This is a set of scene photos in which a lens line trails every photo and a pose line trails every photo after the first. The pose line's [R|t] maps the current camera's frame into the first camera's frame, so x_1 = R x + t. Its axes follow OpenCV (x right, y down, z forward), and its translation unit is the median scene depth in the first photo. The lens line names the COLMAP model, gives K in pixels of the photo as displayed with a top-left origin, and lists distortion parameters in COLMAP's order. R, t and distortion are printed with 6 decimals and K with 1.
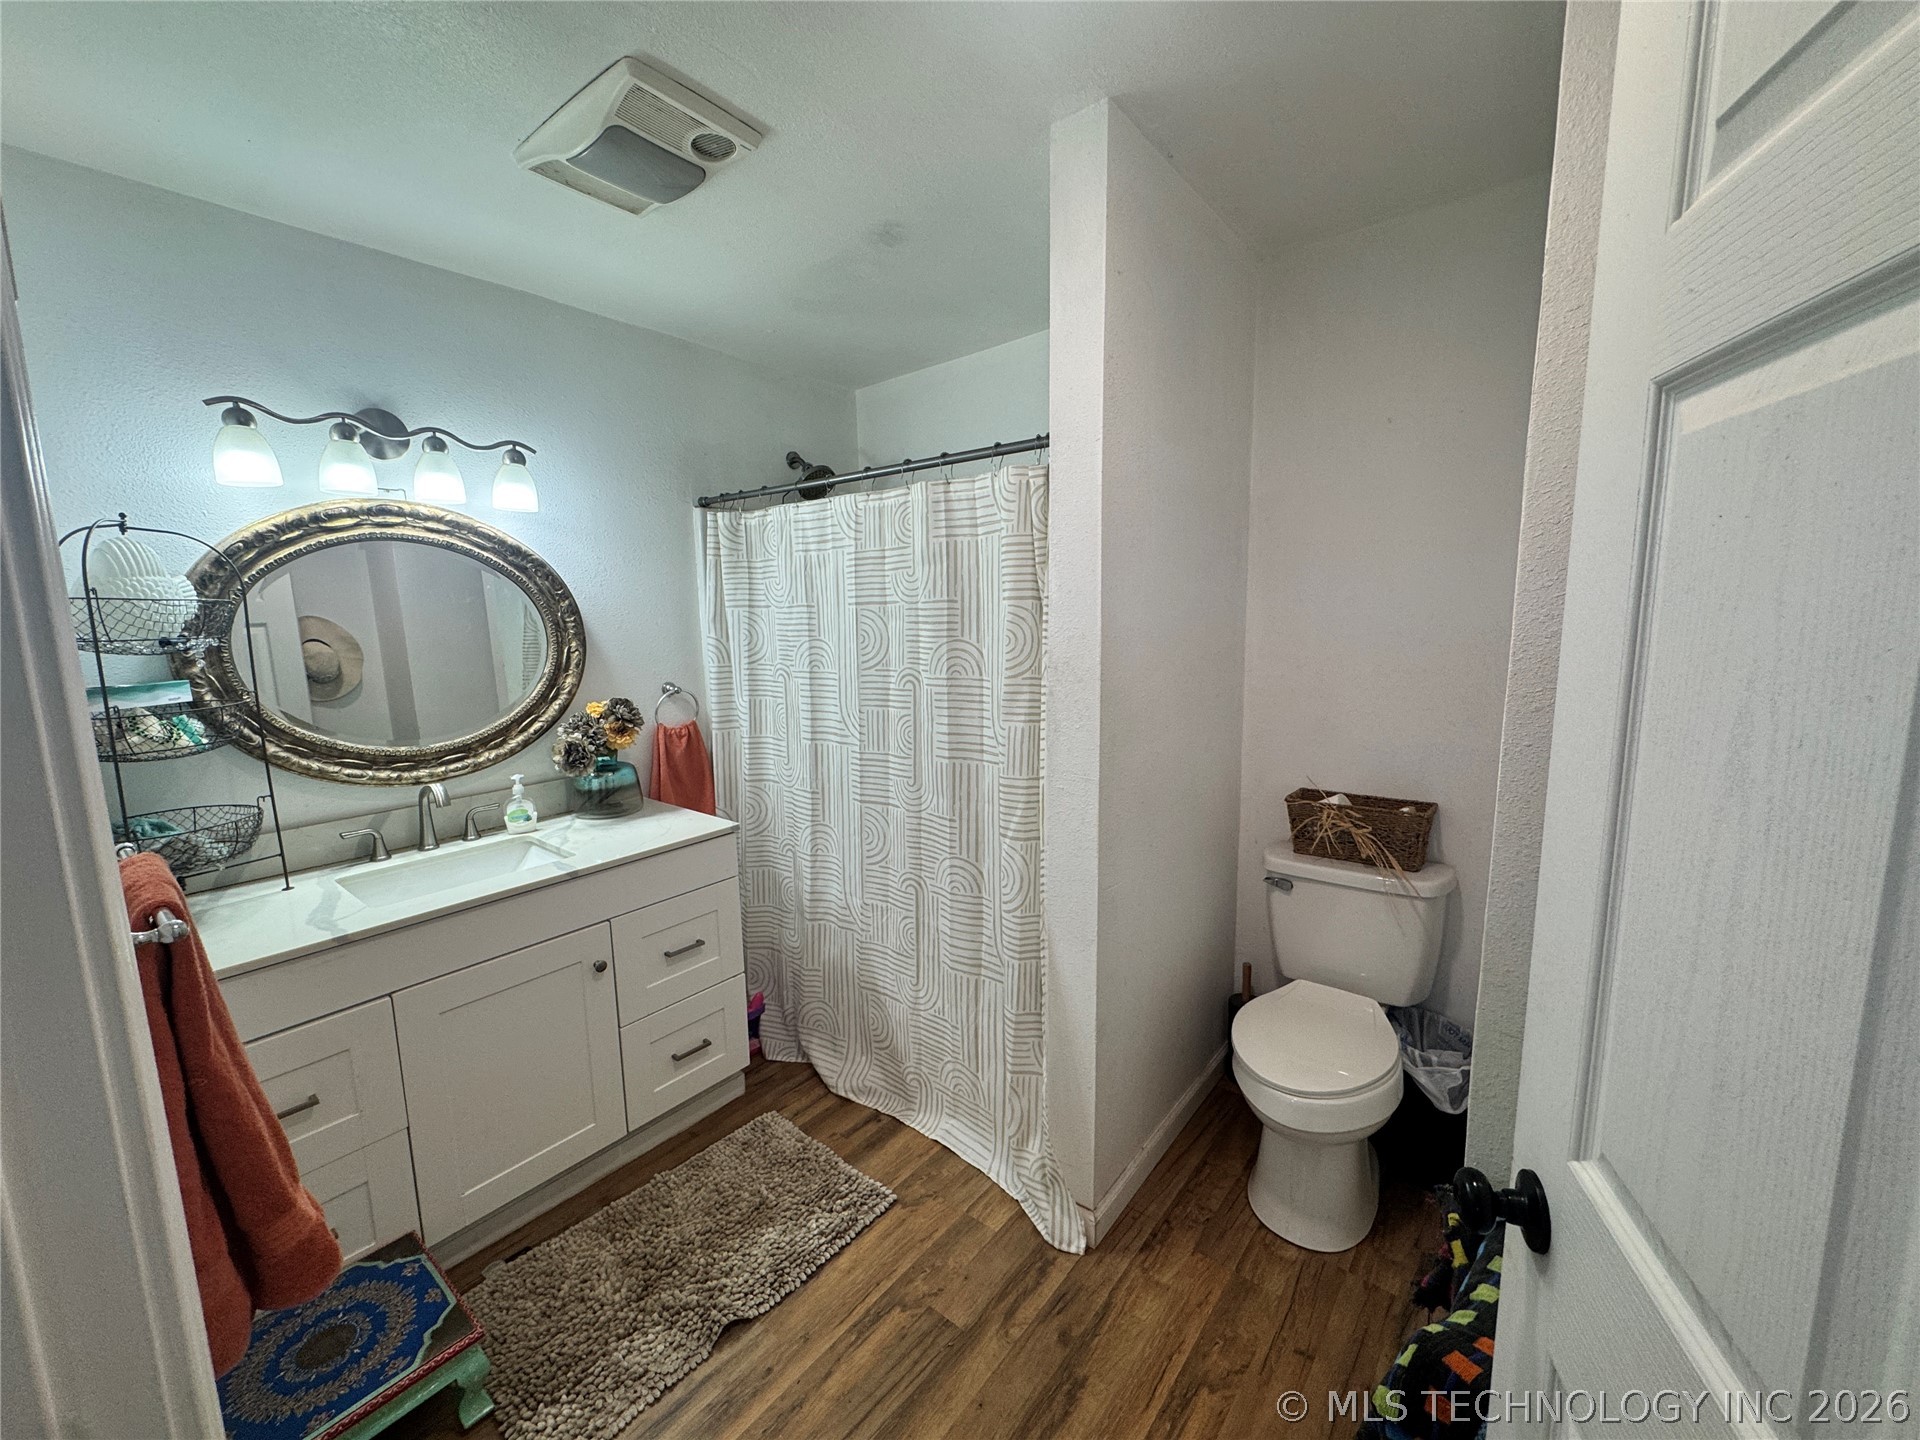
lens RADIAL K [[764.9, 0, 965.0], [0, 764.9, 718.9], [0, 0, 1]] dist [-0.001989, 0.000550]
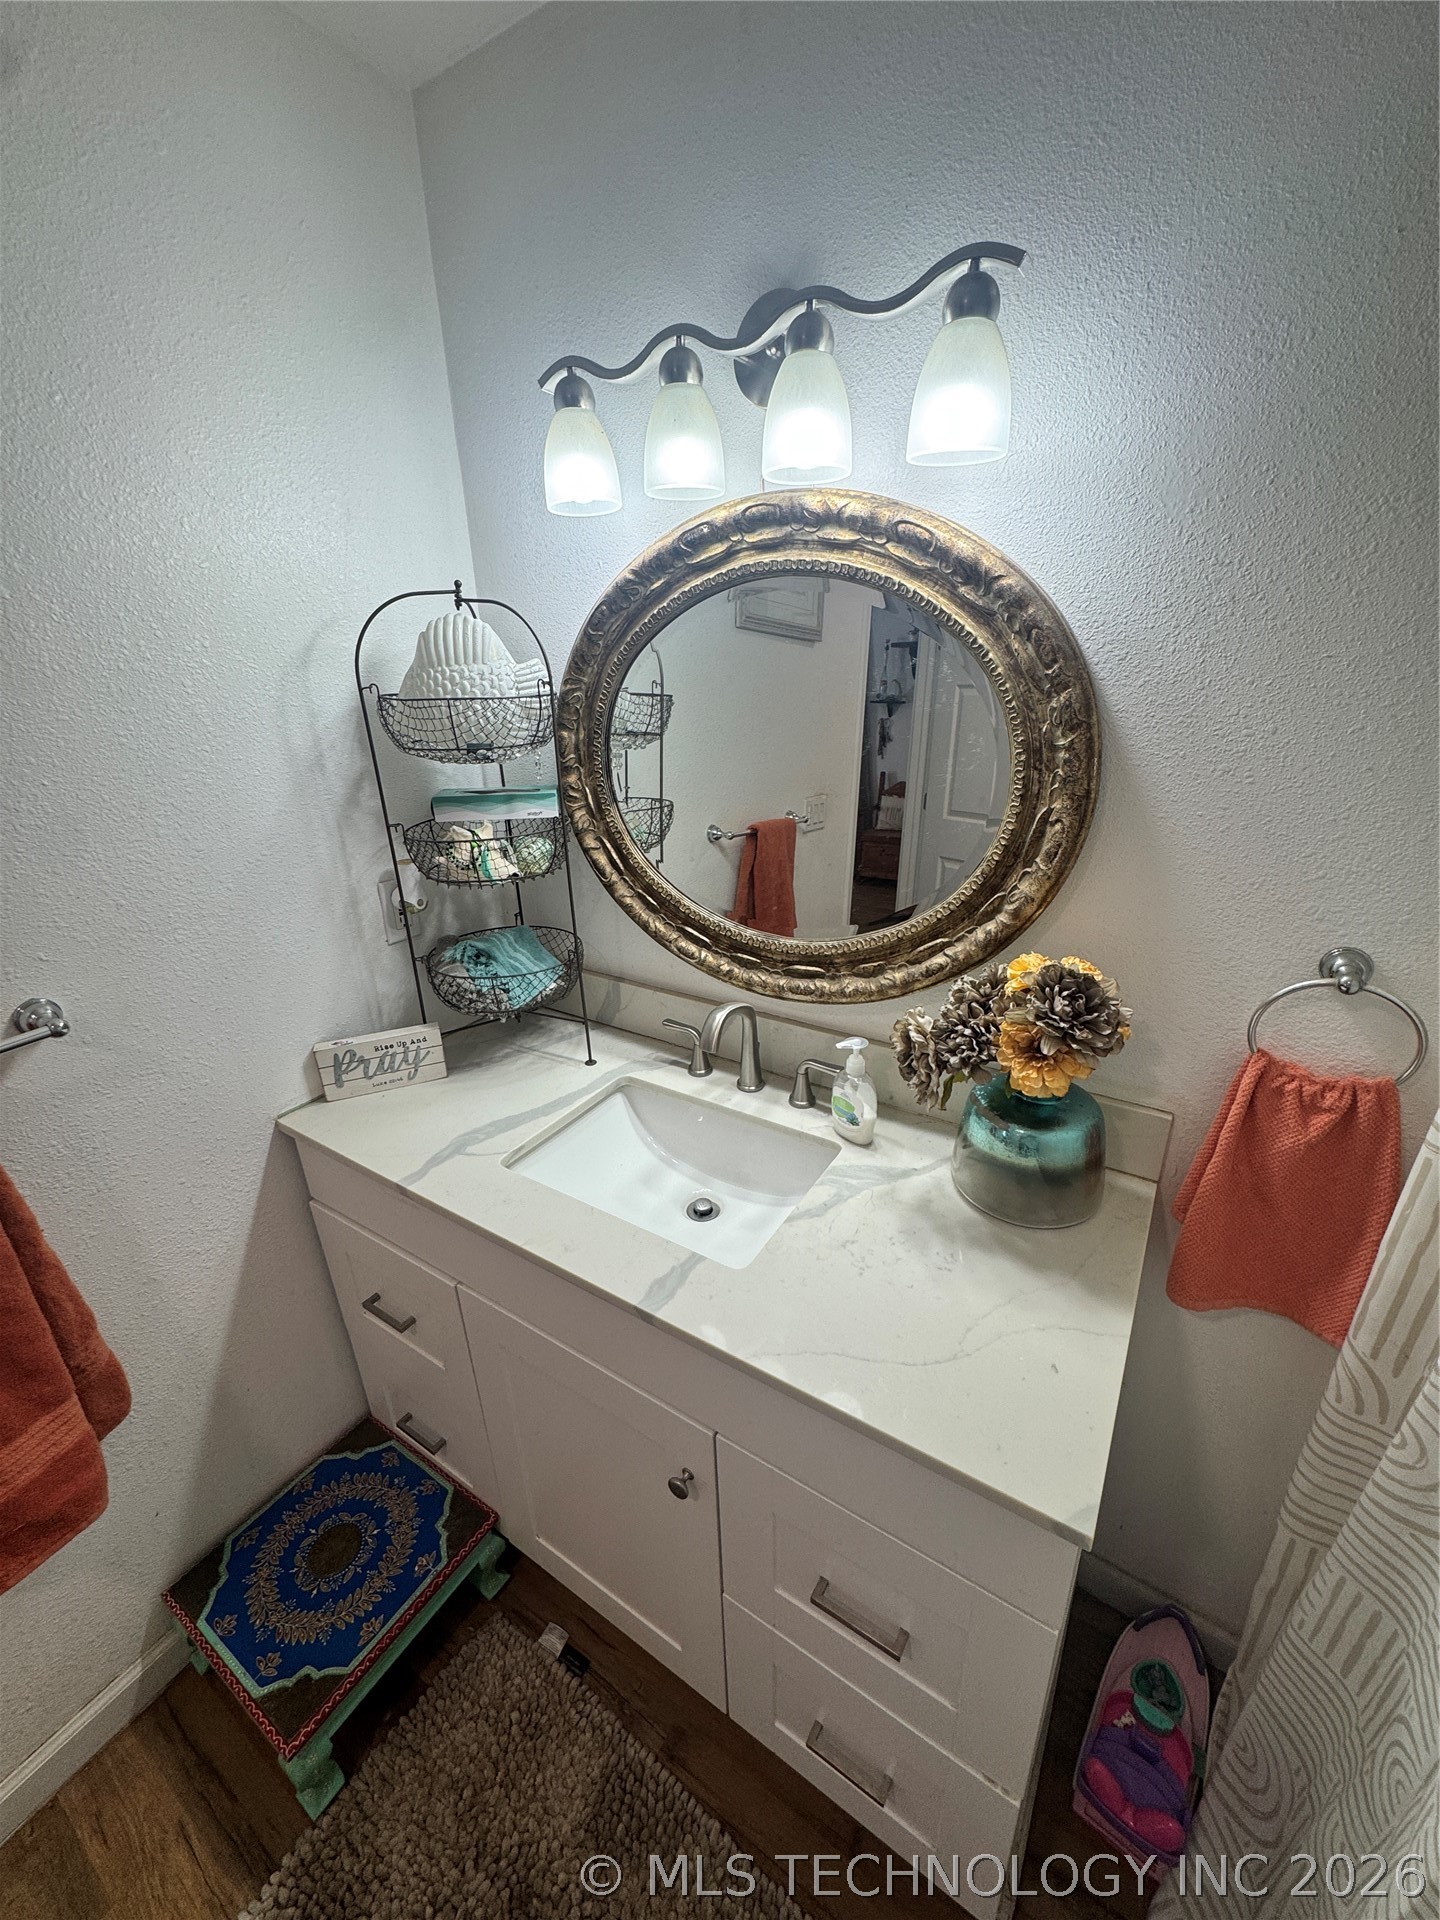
lens RADIAL K [[764.9, 0, 727.3], [0, 764.9, 961.3], [0, 0, 1]] dist [-0.001989, 0.000550]
pose [[0.104419, 0.376592, -0.920476, -0.130486], [-0.126089, 0.923080, 0.363354, -0.160424], [0.986508, 0.078121, 0.143871, 0.841889]]
